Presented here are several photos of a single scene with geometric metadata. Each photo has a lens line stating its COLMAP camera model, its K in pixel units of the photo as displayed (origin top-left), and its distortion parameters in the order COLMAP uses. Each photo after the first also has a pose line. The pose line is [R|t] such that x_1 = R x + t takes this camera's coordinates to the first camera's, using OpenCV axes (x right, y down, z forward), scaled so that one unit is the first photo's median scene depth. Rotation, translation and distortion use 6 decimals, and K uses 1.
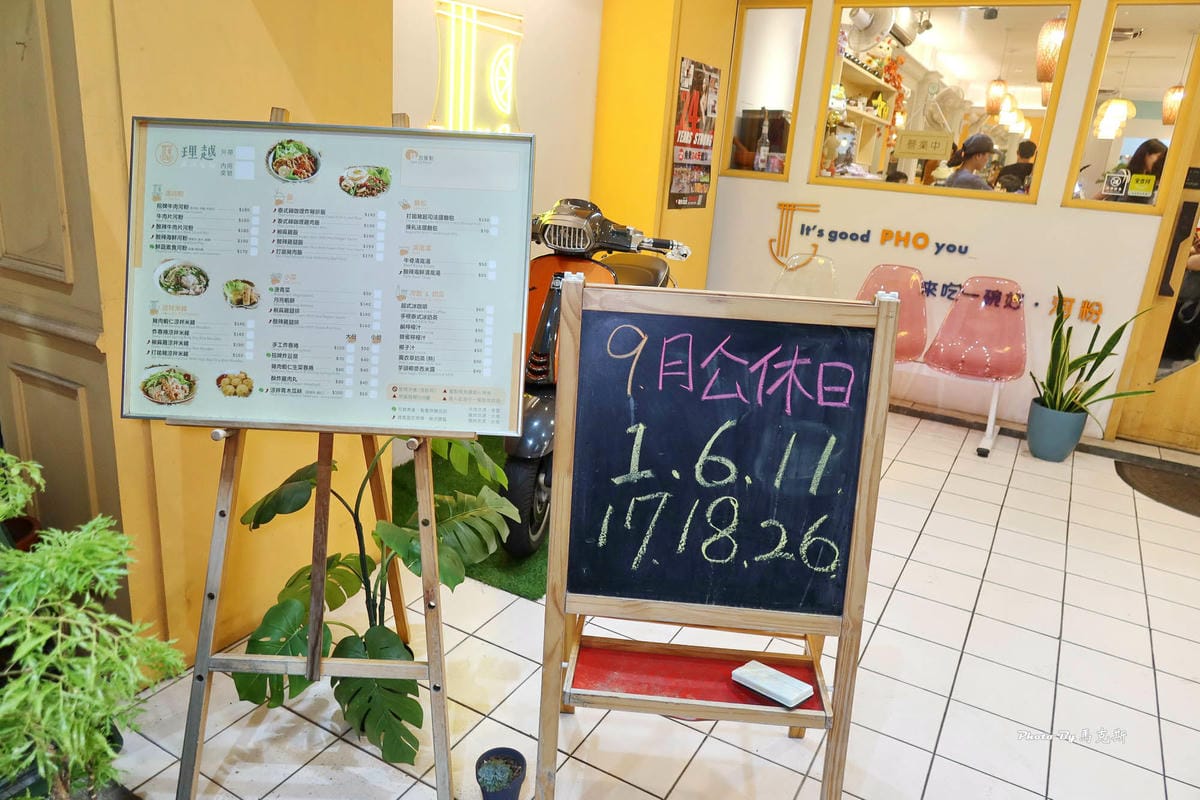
lens RADIAL K [[828.8, 0, 600.0], [0, 828.8, 400.0], [0, 0, 1]] dist [-0.005871, -0.000401]
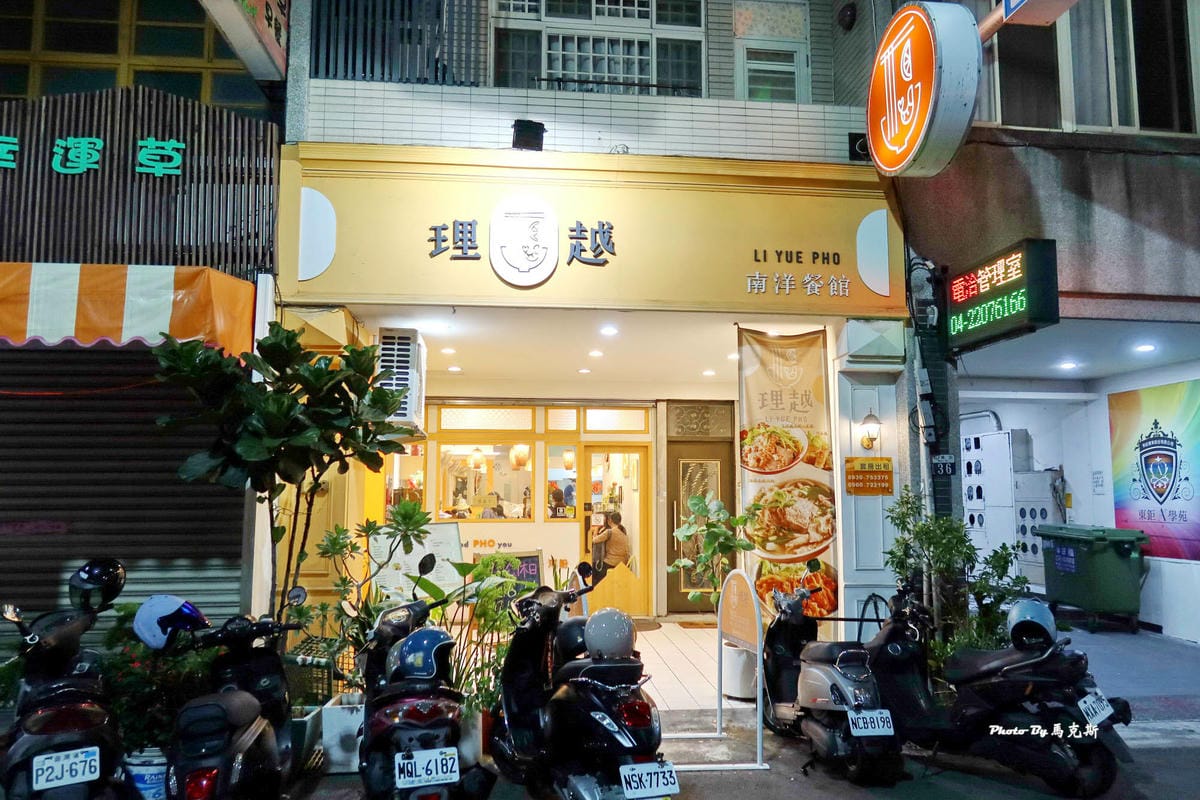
lens RADIAL K [[772.6, 0, 600.0], [0, 772.6, 400.0], [0, 0, 1]] dist [0.000332, -0.000005]
pose [[0.809956, -0.002932, 0.586483, -0.585725], [0.228424, 0.922602, -0.310850, 0.162269], [-0.540179, 0.385742, 0.747937, -0.846125]]
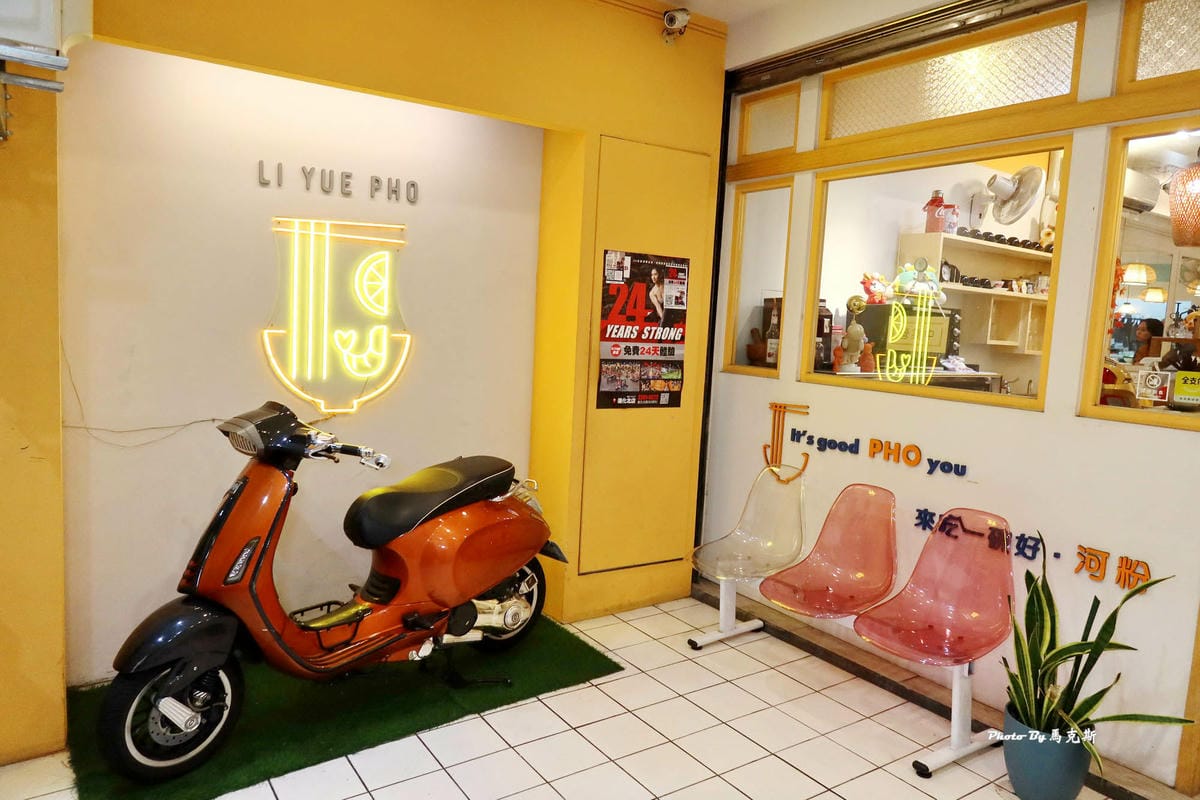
lens RADIAL K [[828.8, 0, 600.0], [0, 828.8, 400.0], [0, 0, 1]] dist [-0.005871, -0.000401]
pose [[0.892092, 0.014533, -0.451620, 0.474917], [-0.113510, 0.974639, -0.192856, -0.063092], [0.437364, 0.223309, 0.871118, 0.203978]]
